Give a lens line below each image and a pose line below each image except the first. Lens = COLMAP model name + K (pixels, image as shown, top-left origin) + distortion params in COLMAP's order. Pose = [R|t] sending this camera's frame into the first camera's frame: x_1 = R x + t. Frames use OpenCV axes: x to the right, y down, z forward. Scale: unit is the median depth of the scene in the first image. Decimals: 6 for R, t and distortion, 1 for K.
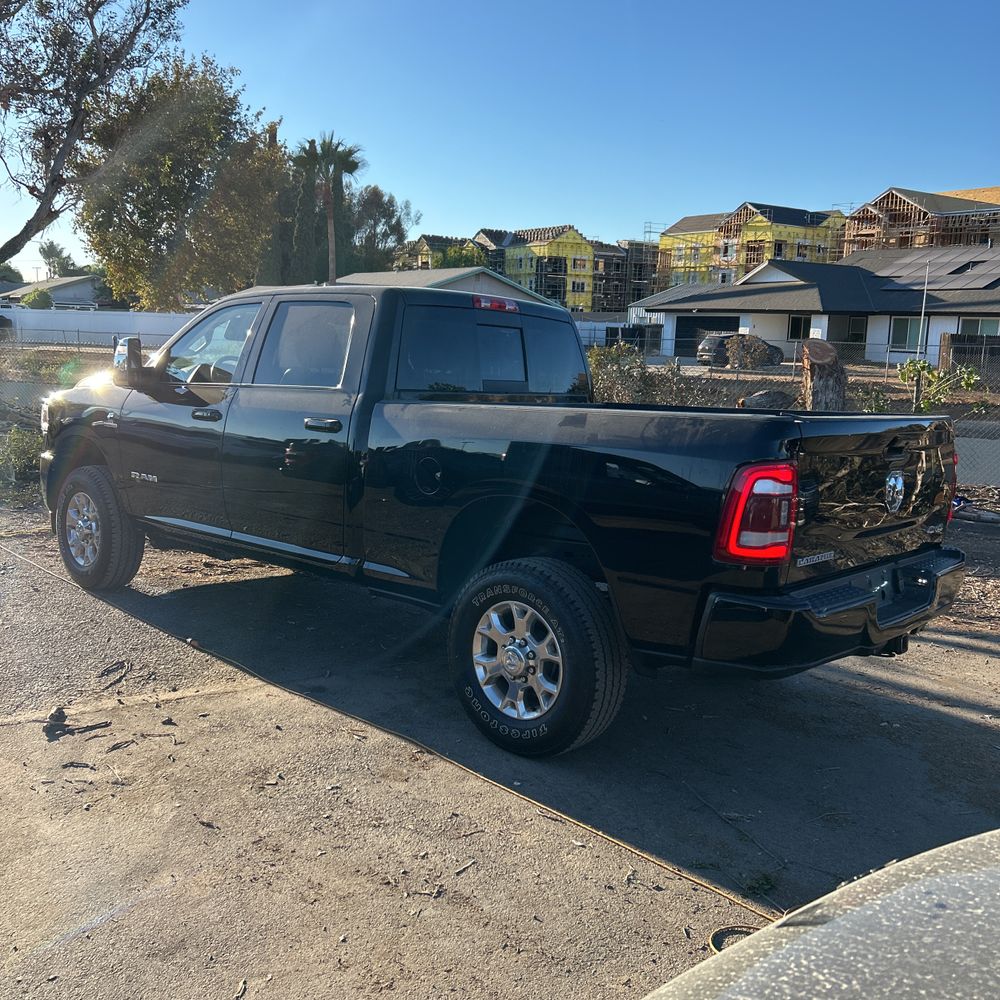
lens RADIAL K [[1019.2, 0, 494.2], [0, 1019.2, 491.3], [0, 0, 1]] dist [0.012798, 0.007560]
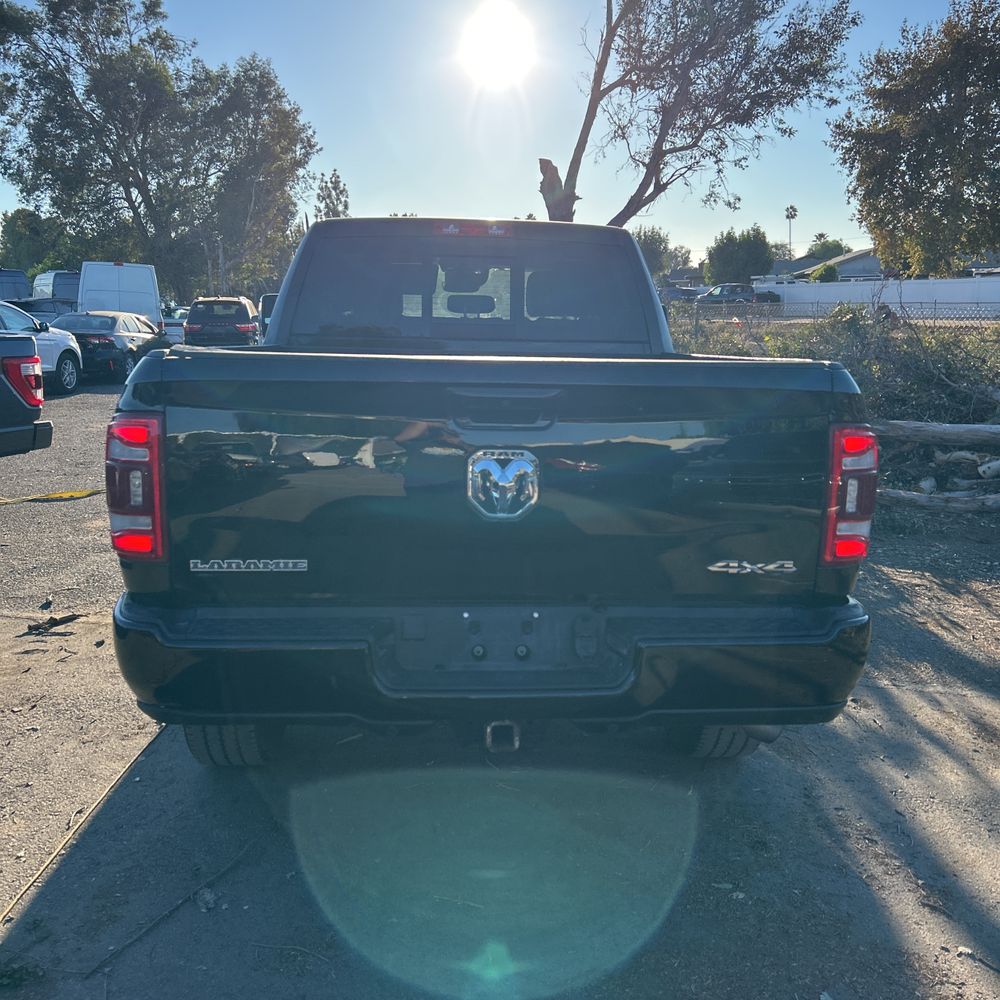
lens RADIAL K [[1021.7, 0, 500.0], [0, 1021.7, 500.0], [0, 0, 1]] dist [0.007881, 0.000653]
pose [[0.707321, 0.092434, -0.700824, 0.644014], [-0.069850, 0.995701, 0.060829, -0.019466], [0.703433, 0.005927, 0.710736, 0.461158]]
